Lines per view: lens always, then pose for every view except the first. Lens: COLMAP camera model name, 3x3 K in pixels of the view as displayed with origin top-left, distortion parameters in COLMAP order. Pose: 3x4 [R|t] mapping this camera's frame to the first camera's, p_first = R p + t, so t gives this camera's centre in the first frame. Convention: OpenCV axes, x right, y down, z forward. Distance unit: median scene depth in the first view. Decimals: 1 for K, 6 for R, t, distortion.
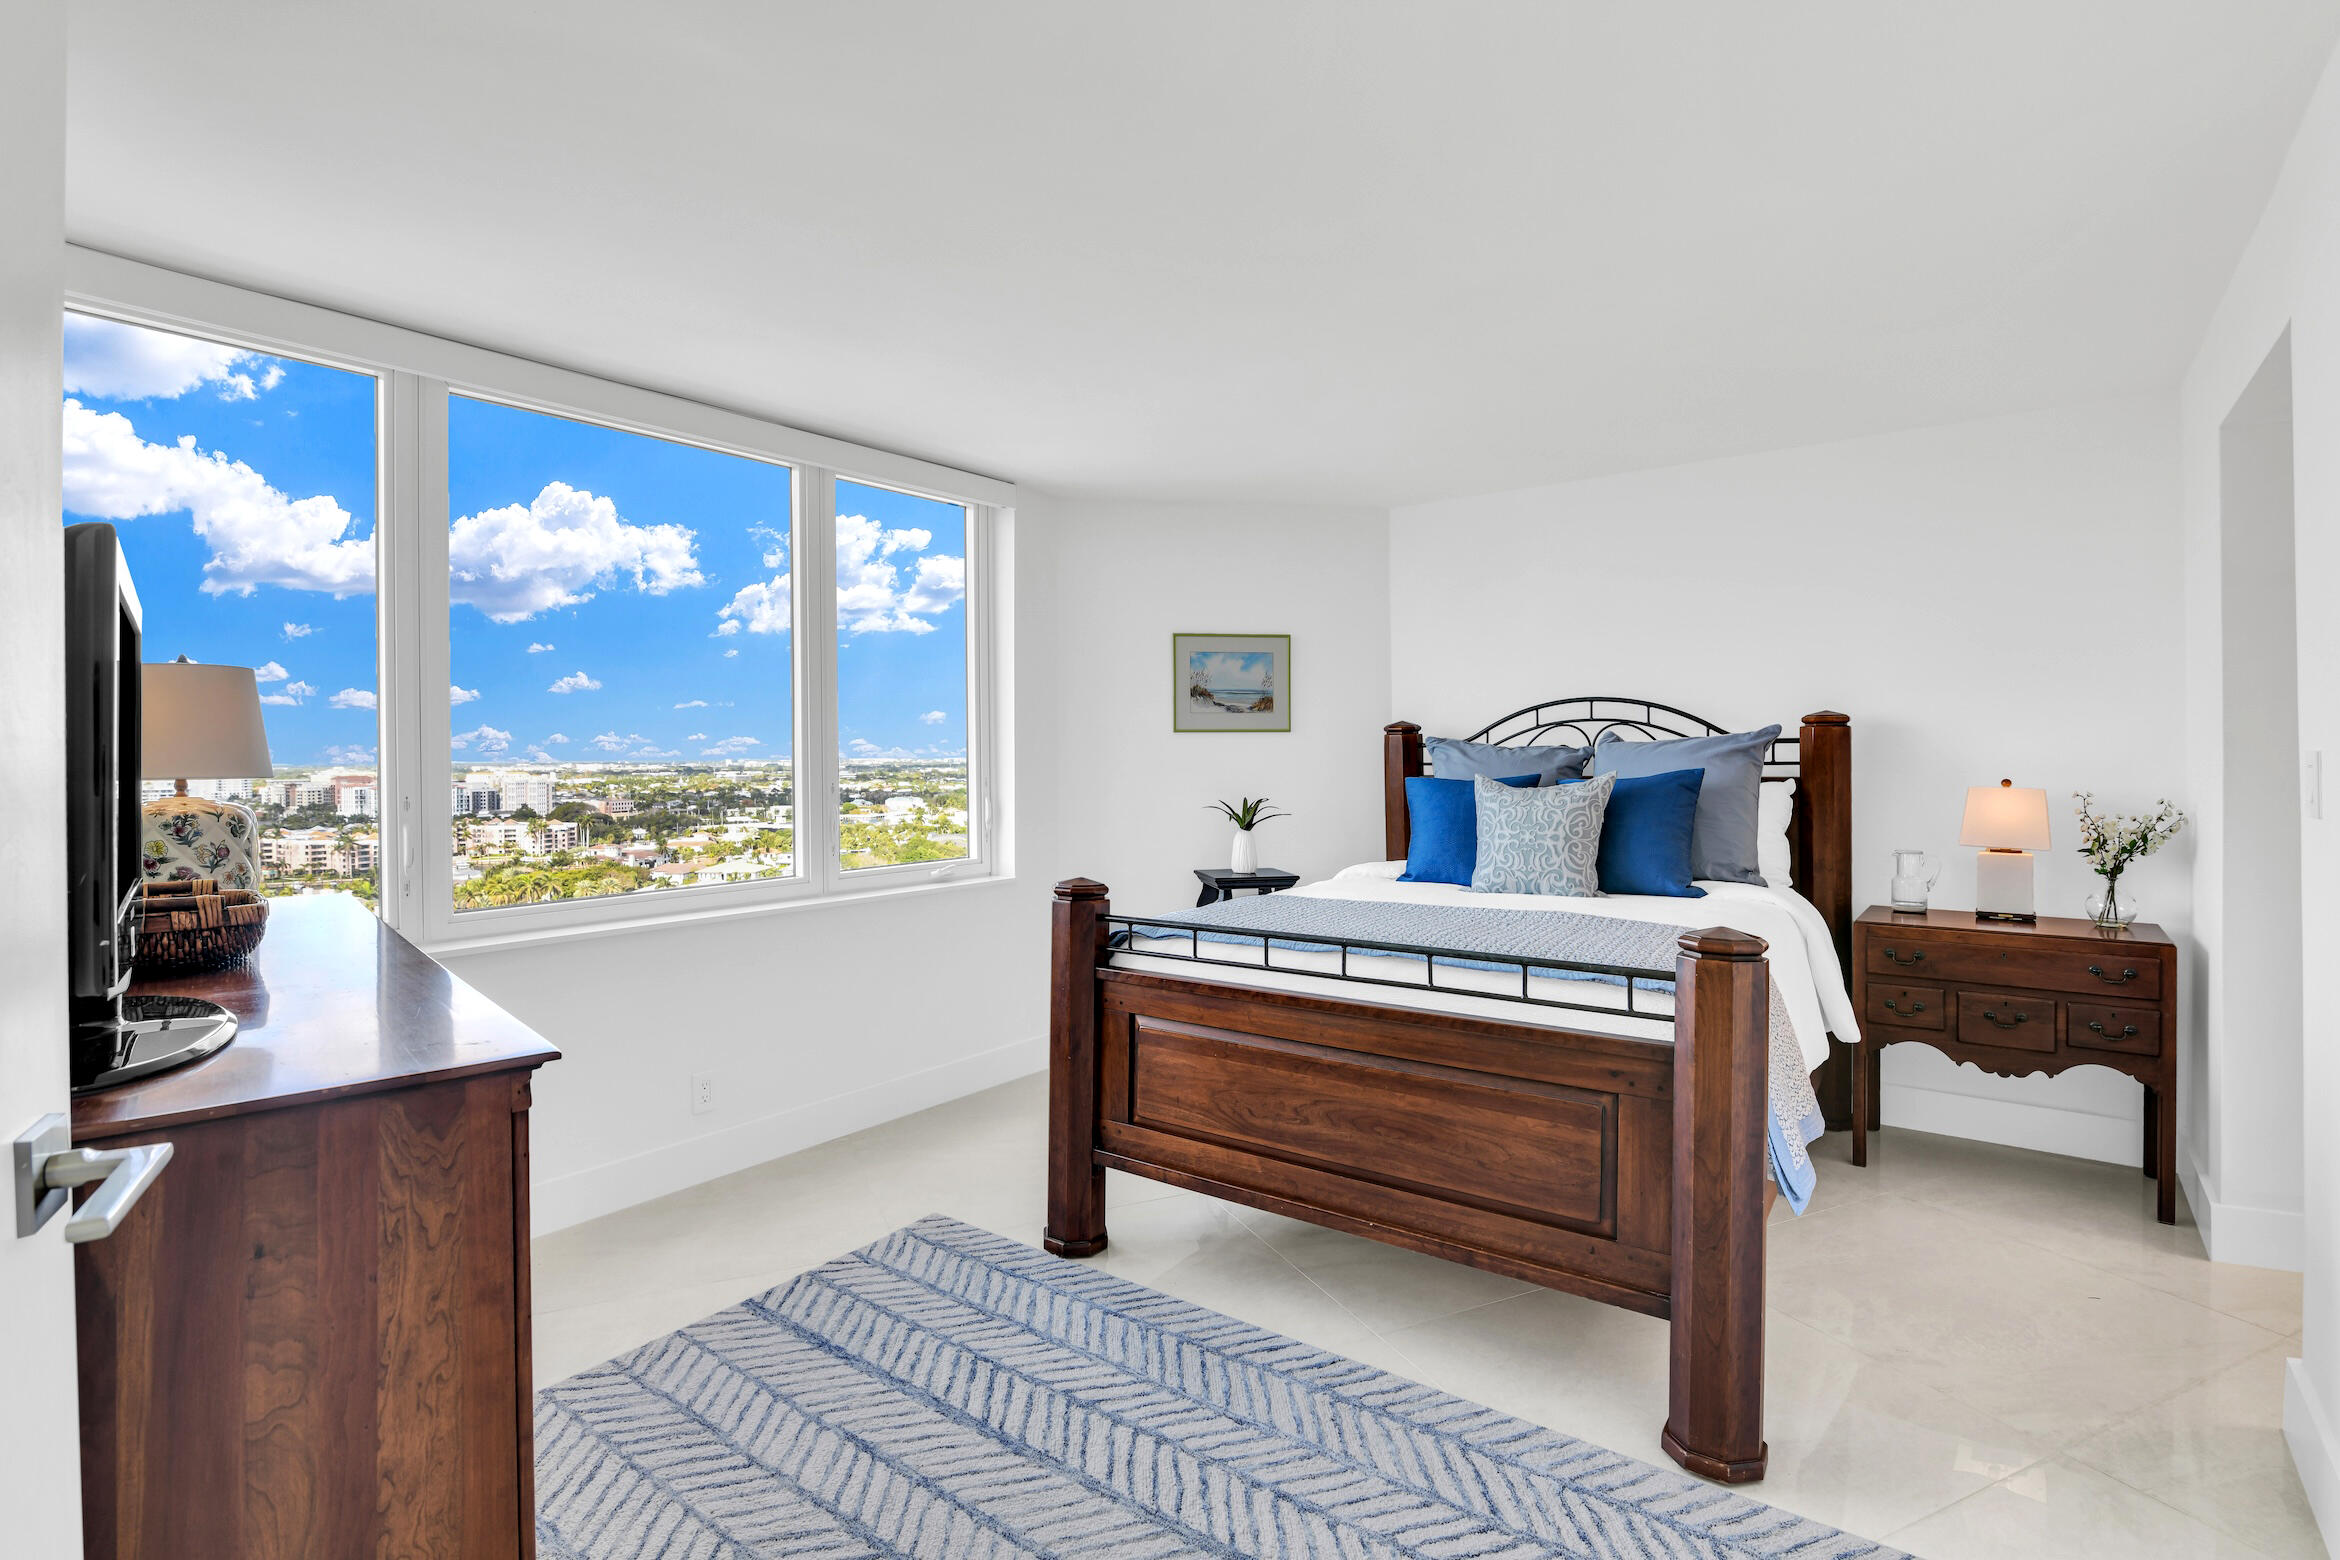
lens RADIAL K [[1117.8, 0, 1169.4], [0, 1117.8, 774.5], [0, 0, 1]] dist [-0.003783, 0.000083]
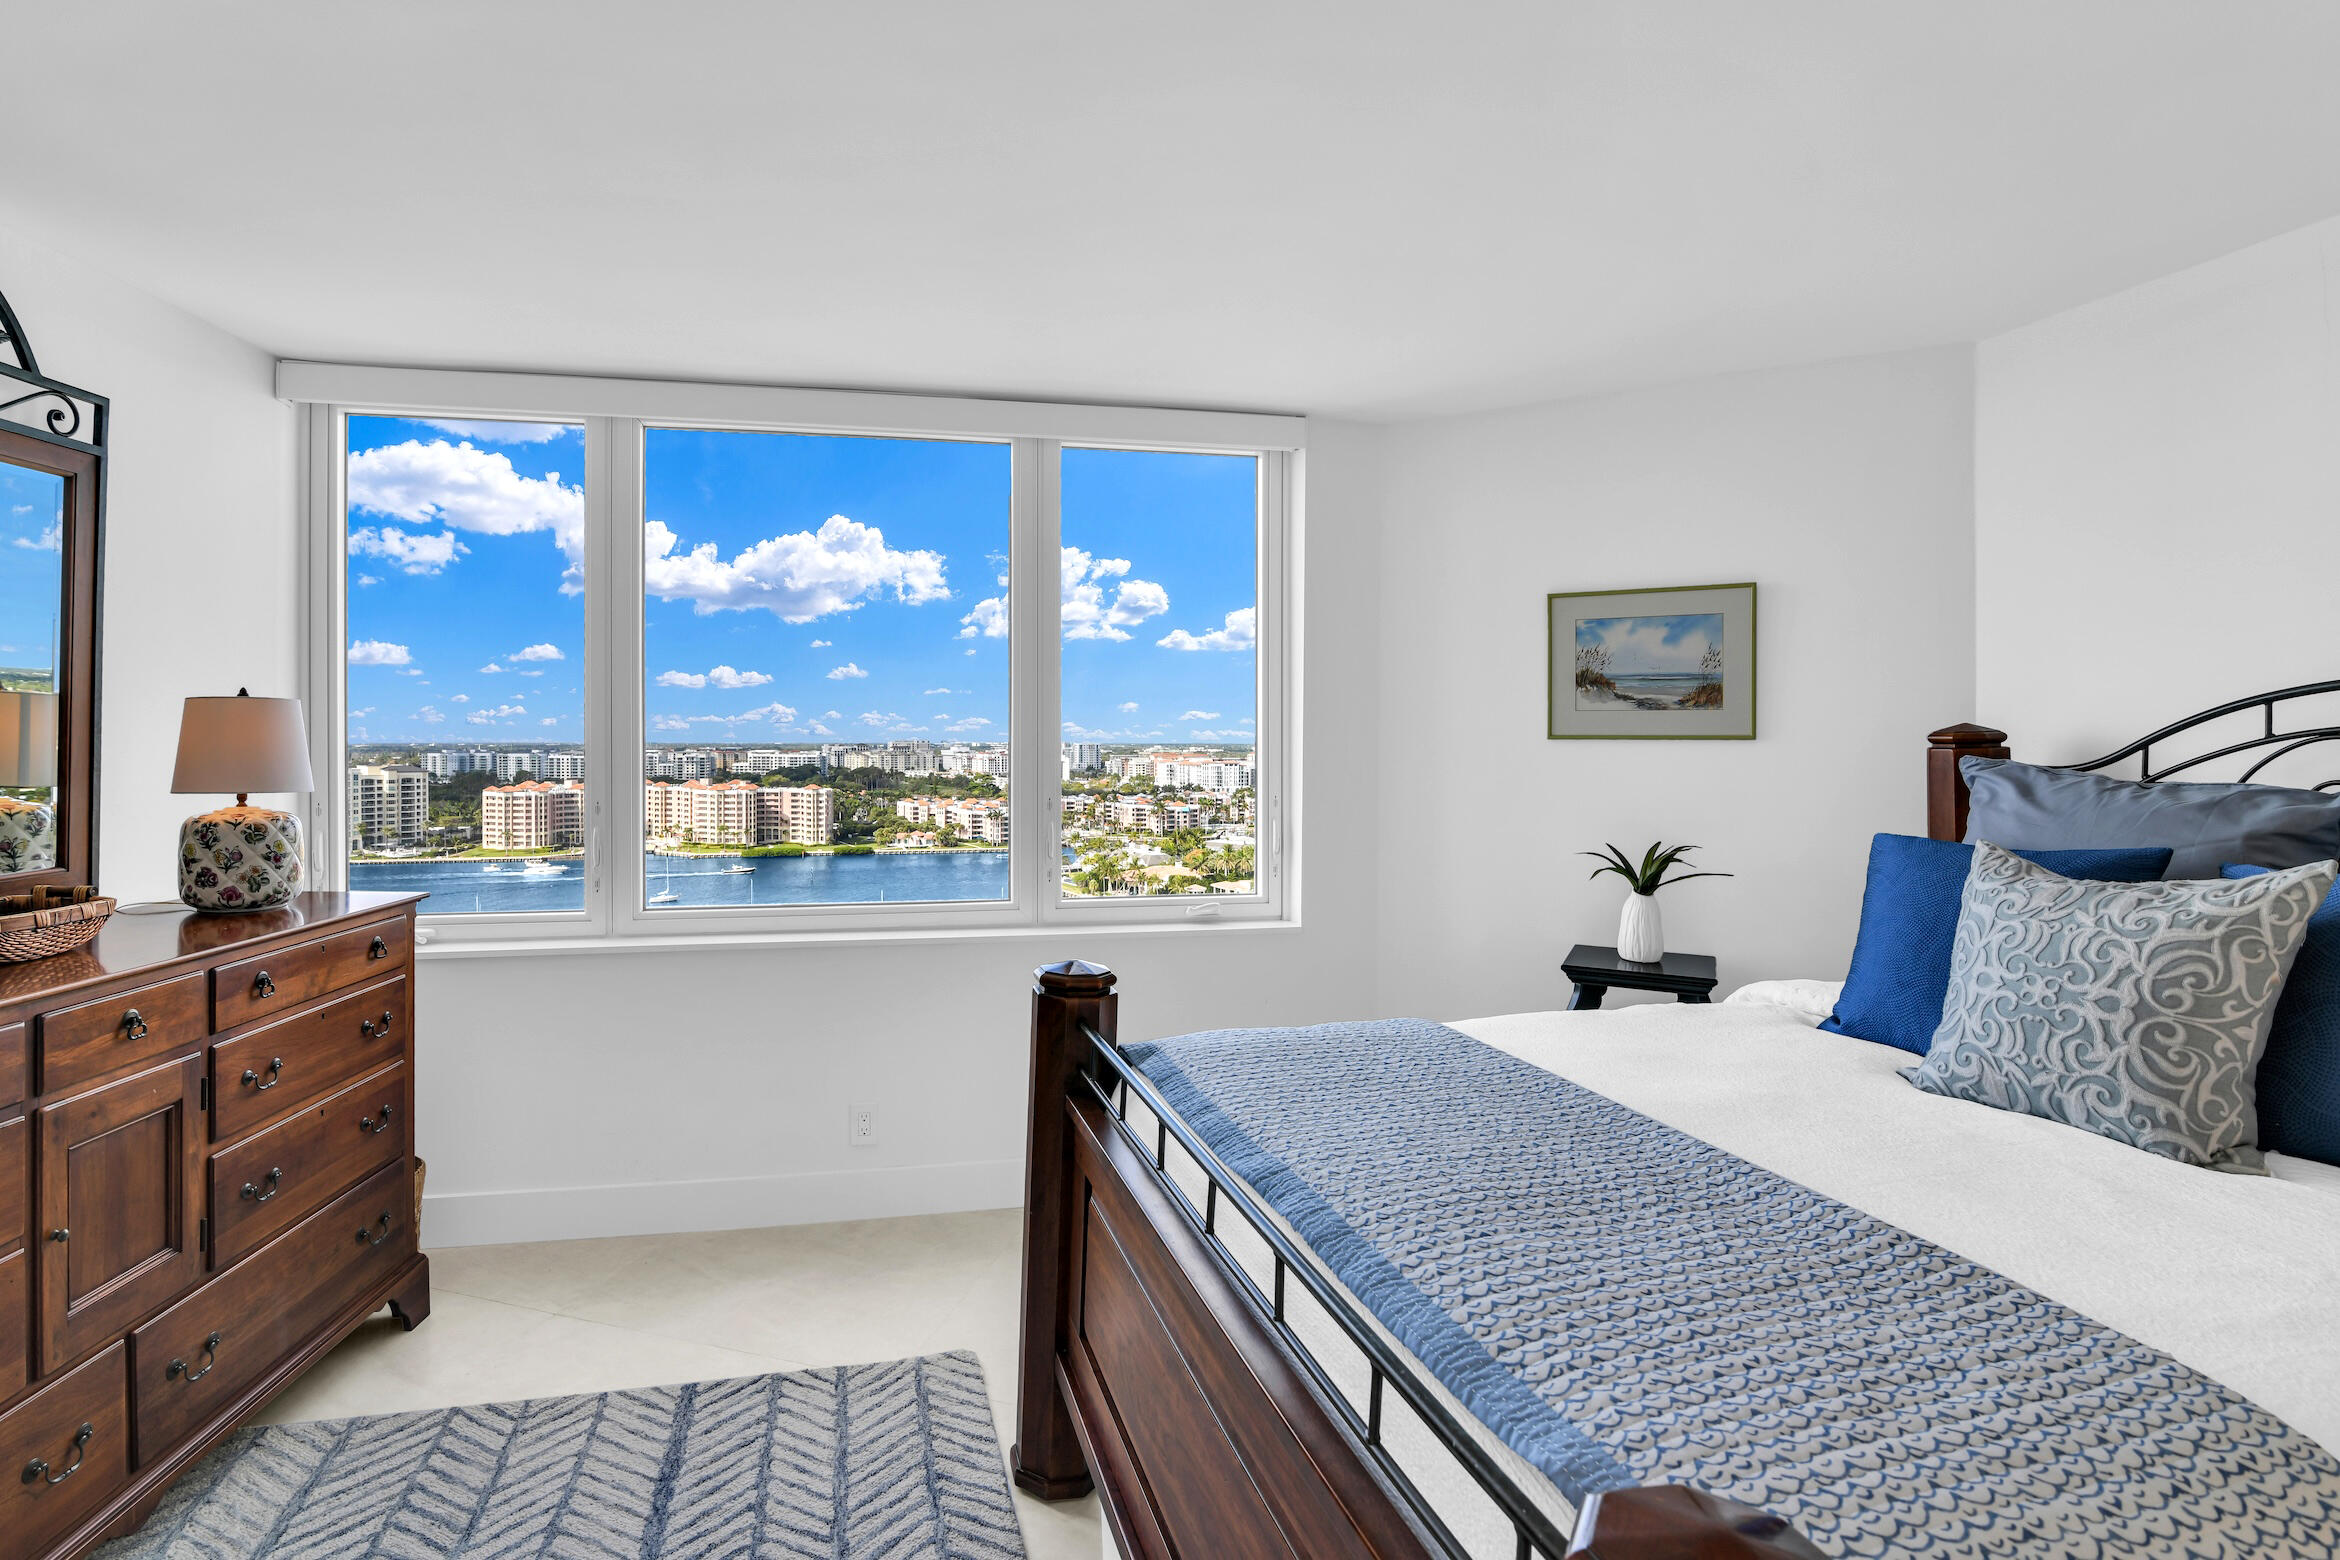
lens RADIAL K [[1117.8, 0, 1152.1], [0, 1117.8, 745.7], [0, 0, 1]] dist [-0.003783, 0.000083]
pose [[0.741280, 0.015951, -0.671006, 0.302741], [-0.020685, 0.999786, 0.000915, -0.031547], [0.670877, 0.013201, 0.741451, 0.355410]]
